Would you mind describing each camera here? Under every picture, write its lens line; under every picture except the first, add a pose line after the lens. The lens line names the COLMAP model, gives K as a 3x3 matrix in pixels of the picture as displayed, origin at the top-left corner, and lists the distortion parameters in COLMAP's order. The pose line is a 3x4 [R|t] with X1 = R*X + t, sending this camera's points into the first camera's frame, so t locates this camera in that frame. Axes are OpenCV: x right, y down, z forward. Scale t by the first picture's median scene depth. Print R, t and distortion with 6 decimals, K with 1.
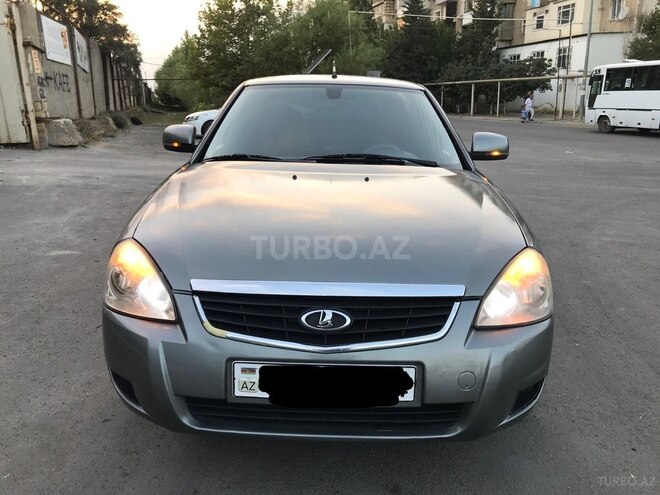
lens RADIAL K [[556.4, 0, 330.0], [0, 556.4, 247.5], [0, 0, 1]] dist [0.010221, -0.002255]
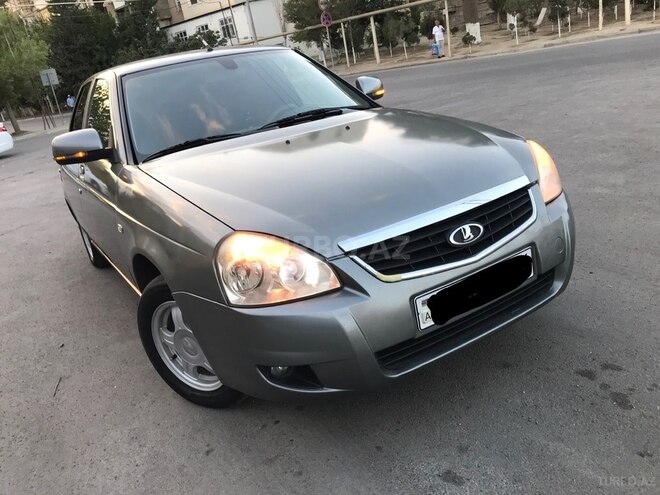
lens RADIAL K [[556.4, 0, 330.0], [0, 556.4, 247.5], [0, 0, 1]] dist [0.010221, -0.002255]
pose [[0.824414, -0.320894, 0.466229, -0.407042], [0.307313, 0.945531, 0.107377, -0.025359], [-0.475290, 0.054755, 0.878124, 0.080957]]
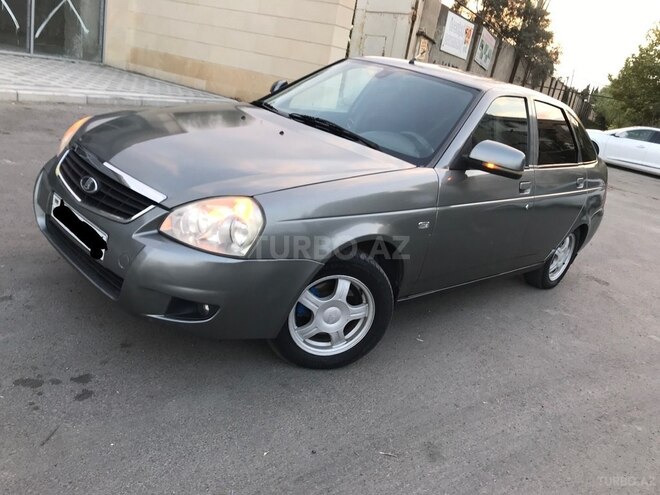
lens RADIAL K [[568.2, 0, 335.9], [0, 568.2, 245.7], [0, 0, 1]] dist [0.014139, 0.000198]
pose [[0.701598, 0.344509, -0.623757, 0.739679], [-0.362416, 0.926206, 0.103912, -0.054193], [0.613526, 0.153155, 0.774680, 0.154555]]
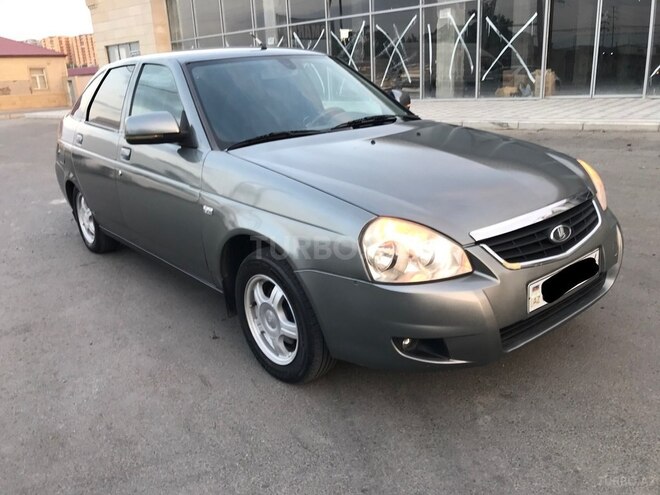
lens RADIAL K [[556.4, 0, 330.0], [0, 556.4, 247.5], [0, 0, 1]] dist [0.010221, -0.002255]
pose [[0.749712, -0.263992, 0.606828, -0.650944], [0.230449, 0.963737, 0.134550, -0.073808], [-0.620343, 0.038969, 0.783362, 0.166203]]
